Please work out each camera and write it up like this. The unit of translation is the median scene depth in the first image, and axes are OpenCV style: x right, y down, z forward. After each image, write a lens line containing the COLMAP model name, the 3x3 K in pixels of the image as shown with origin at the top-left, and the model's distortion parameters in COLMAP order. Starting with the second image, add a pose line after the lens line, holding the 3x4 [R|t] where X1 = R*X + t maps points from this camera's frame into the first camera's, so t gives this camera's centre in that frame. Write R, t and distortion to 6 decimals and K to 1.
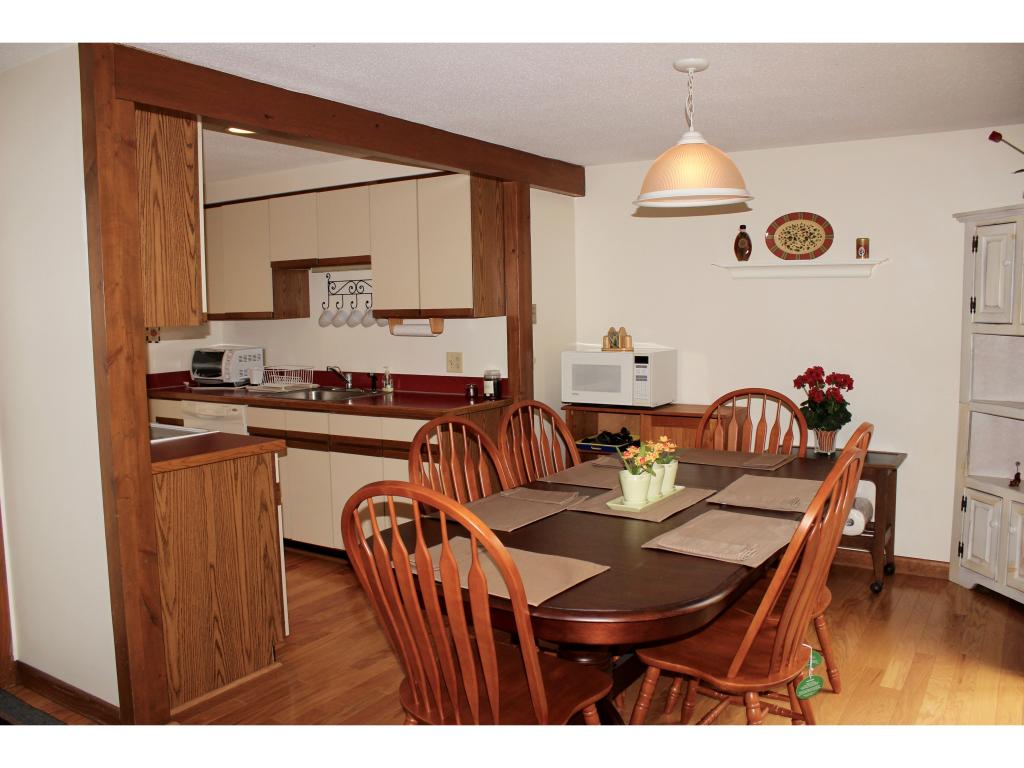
lens RADIAL K [[858.5, 0, 503.1], [0, 858.5, 387.2], [0, 0, 1]] dist [-0.153169, 0.145494]
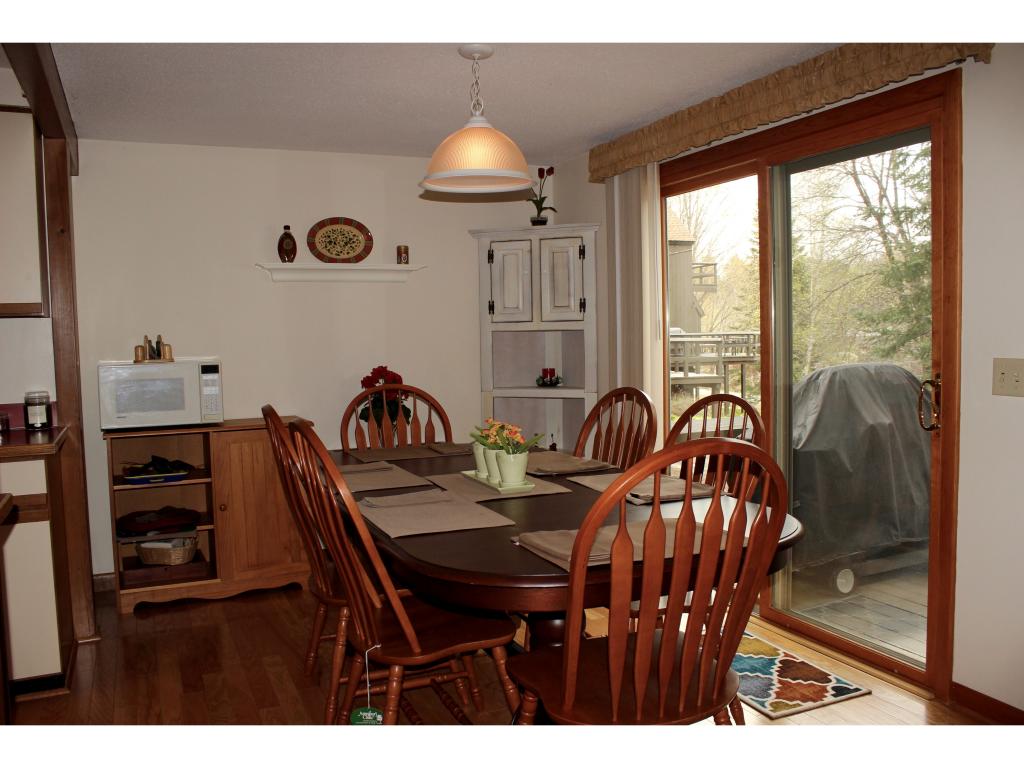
lens RADIAL K [[858.5, 0, 503.1], [0, 858.5, 387.2], [0, 0, 1]] dist [-0.153169, 0.145494]
pose [[0.536202, -0.050182, 0.842597, -0.411559], [0.094121, 0.995561, -0.000604, 0.014972], [-0.838826, 0.079630, 0.538545, 0.296510]]
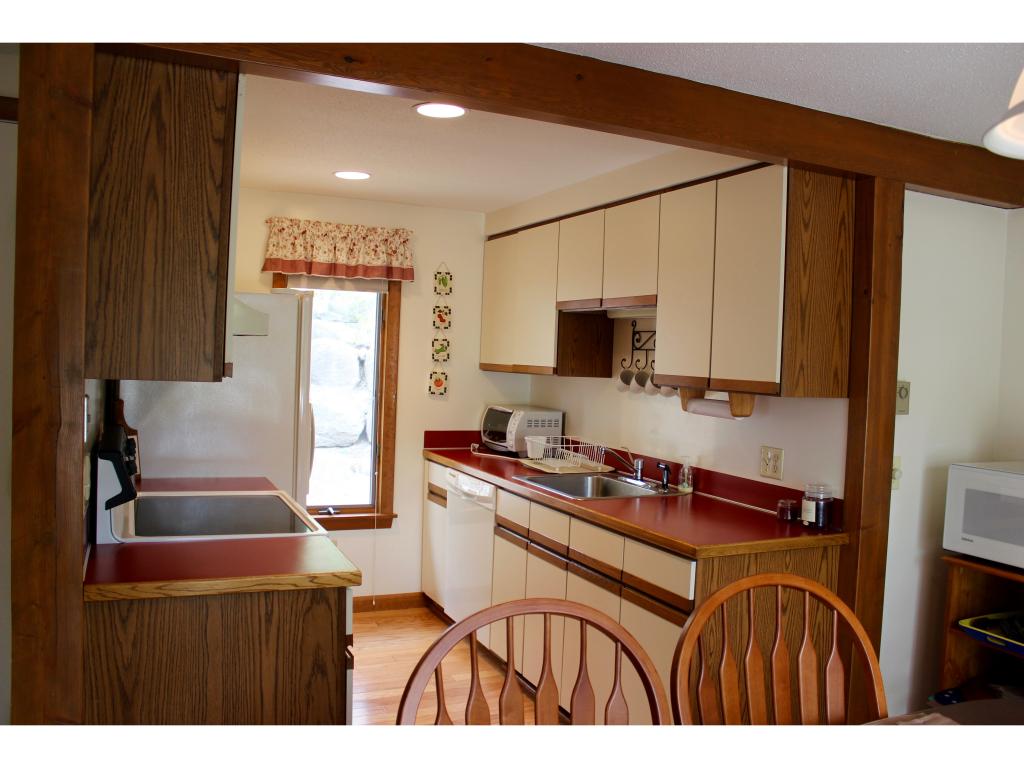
lens RADIAL K [[858.5, 0, 503.1], [0, 858.5, 387.2], [0, 0, 1]] dist [-0.153169, 0.145494]
pose [[0.844881, 0.070413, -0.530300, 0.116739], [-0.103614, 0.994067, -0.033088, -0.047399], [0.524824, 0.082902, 0.847164, 0.377662]]
